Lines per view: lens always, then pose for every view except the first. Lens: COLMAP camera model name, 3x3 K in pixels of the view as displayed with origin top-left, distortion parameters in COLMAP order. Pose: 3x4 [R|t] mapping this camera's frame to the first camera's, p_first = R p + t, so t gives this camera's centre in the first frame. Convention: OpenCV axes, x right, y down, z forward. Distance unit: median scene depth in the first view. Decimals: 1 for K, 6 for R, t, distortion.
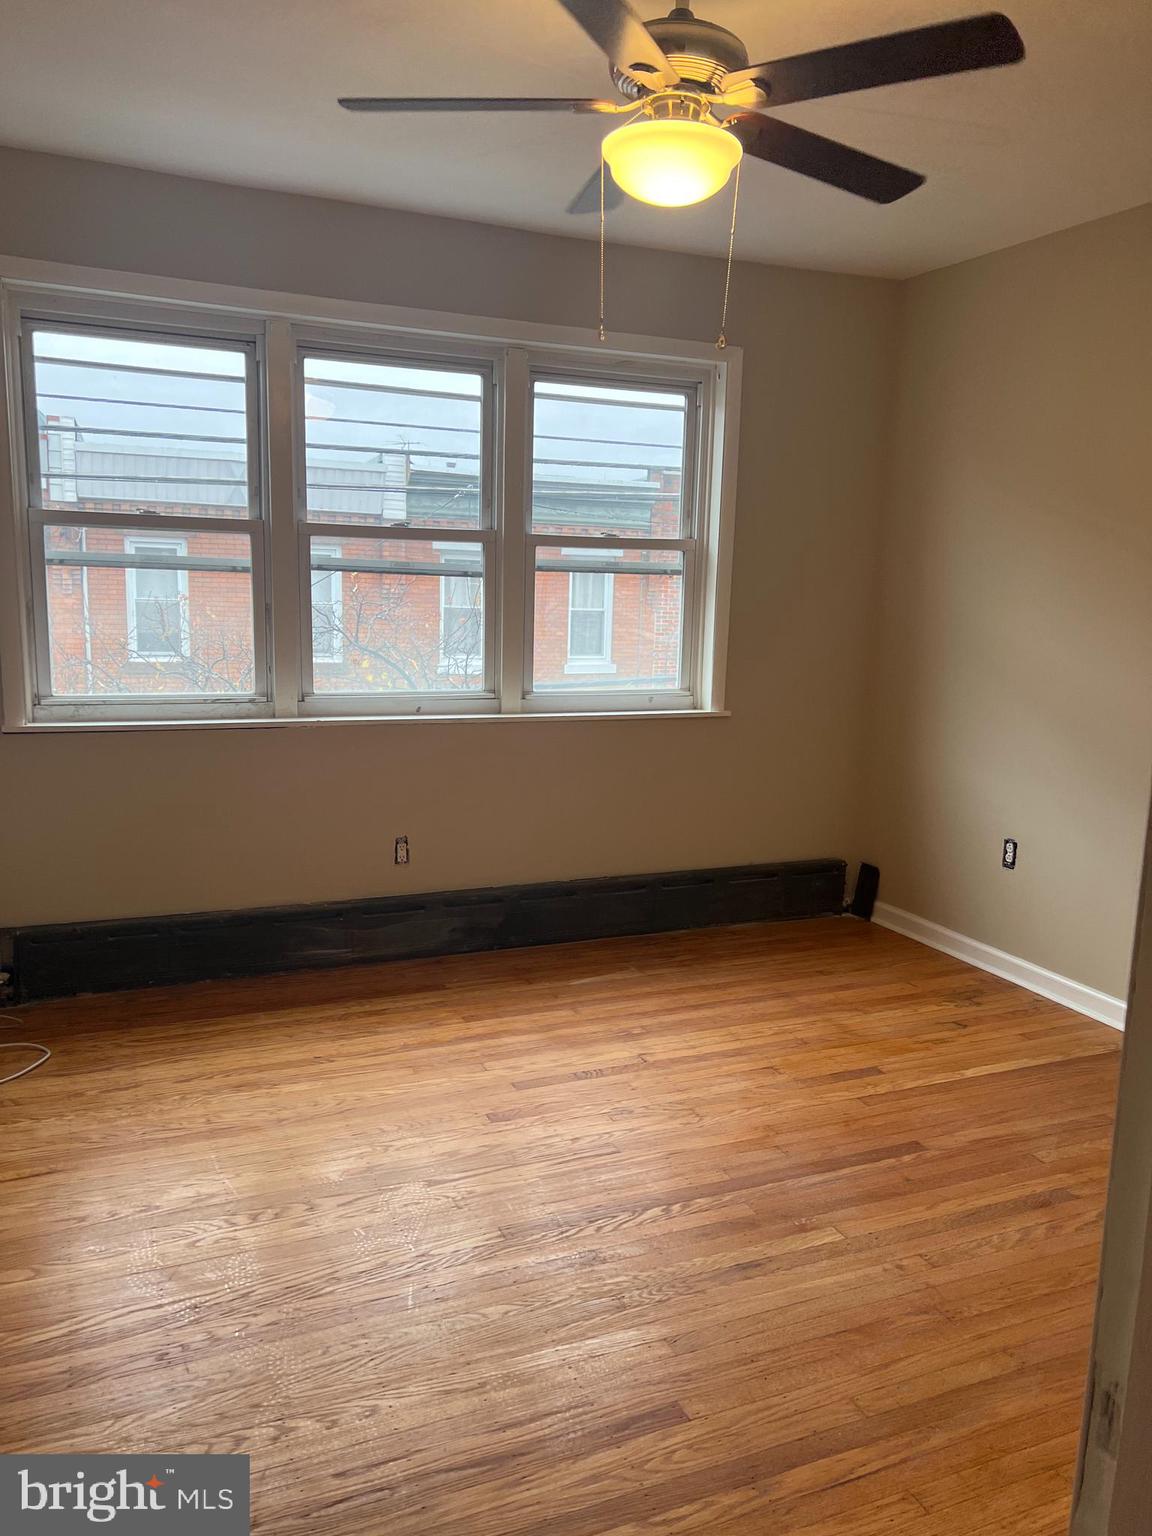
lens RADIAL K [[1157.8, 0, 576.2], [0, 1157.8, 766.9], [0, 0, 1]] dist [0.041776, -0.005529]
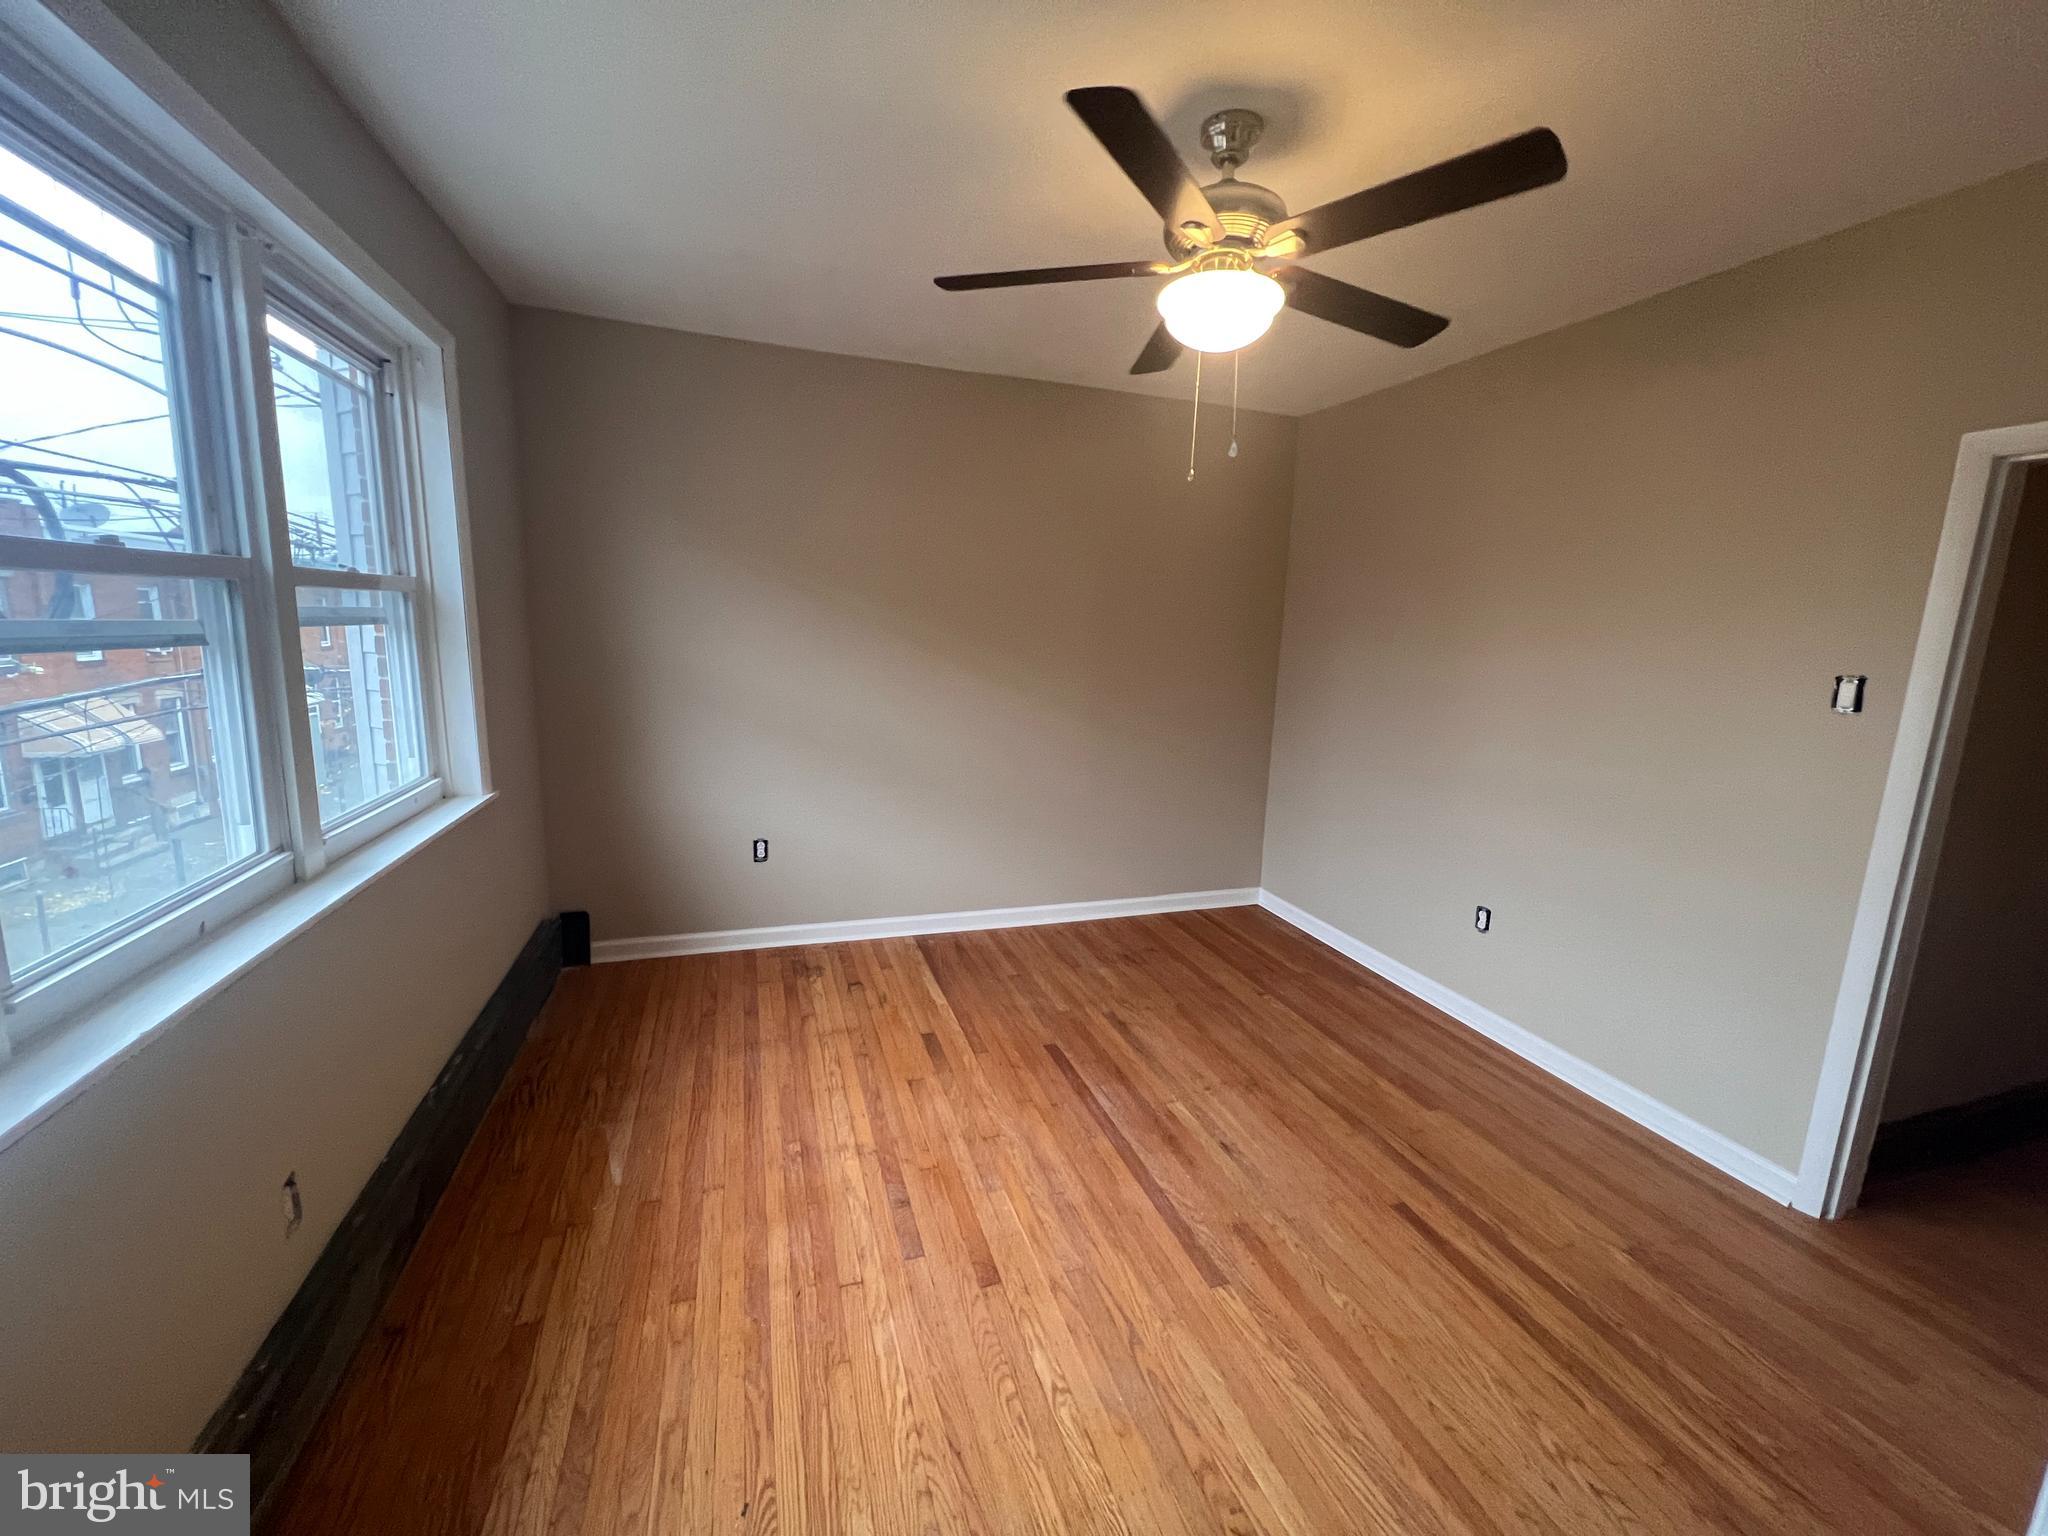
lens RADIAL K [[817.2, 0, 1024.8], [0, 817.2, 769.6], [0, 0, 1]] dist [0.004706, 0.000139]
pose [[0.080423, -0.199729, 0.976545, -0.493183], [0.122782, 0.974242, 0.189146, -0.157066], [-0.989170, 0.104691, 0.102875, 0.718039]]
